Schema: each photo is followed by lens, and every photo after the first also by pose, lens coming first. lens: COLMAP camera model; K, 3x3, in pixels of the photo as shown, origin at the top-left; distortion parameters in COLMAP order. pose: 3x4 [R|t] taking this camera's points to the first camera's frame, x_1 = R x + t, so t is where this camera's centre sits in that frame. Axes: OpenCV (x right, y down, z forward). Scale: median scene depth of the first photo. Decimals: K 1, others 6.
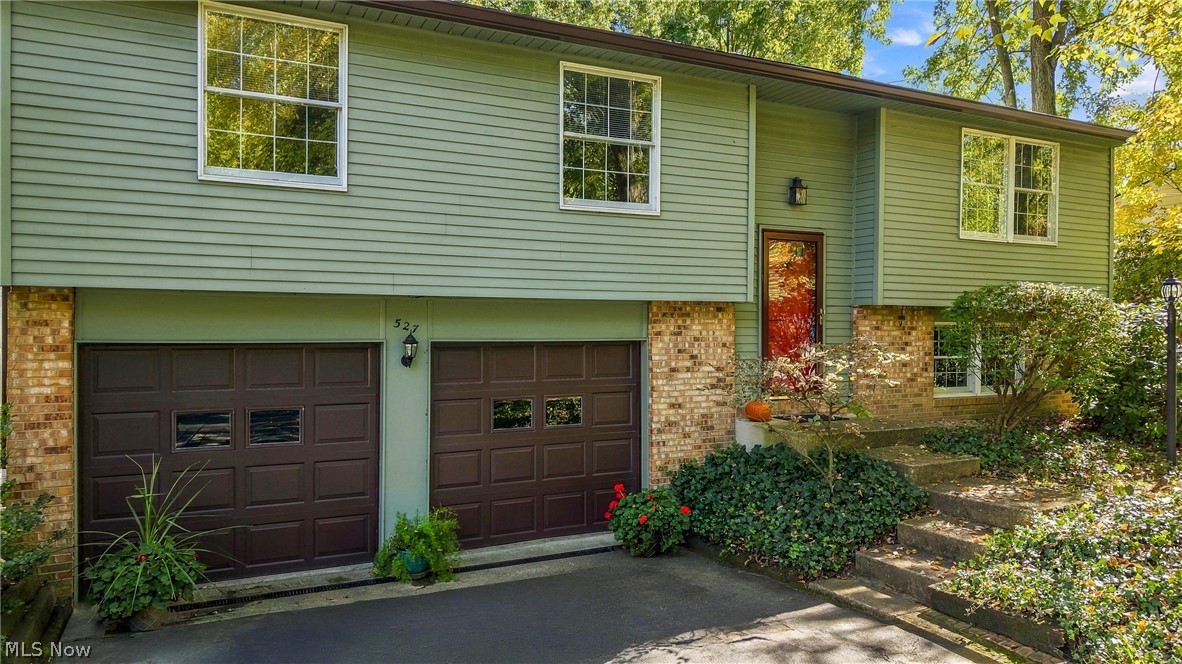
lens RADIAL K [[768.5, 0, 589.3], [0, 768.5, 339.0], [0, 0, 1]] dist [0.004993, -0.000001]
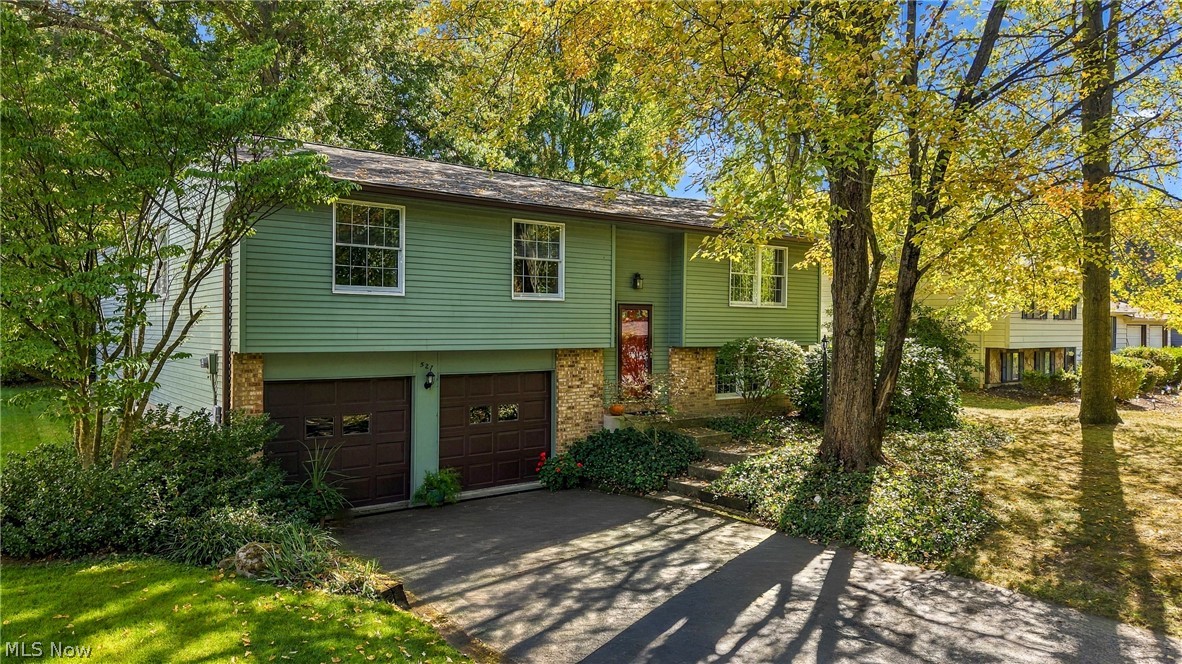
lens RADIAL K [[787.9, 0, 591.0], [0, 787.9, 332.0], [0, 0, 1]] dist [0.044188, -0.001932]
pose [[0.976579, 0.001675, 0.215152, -0.237739], [-0.000719, 0.999990, -0.004520, -0.080031], [-0.215157, 0.004259, 0.976570, -0.788489]]
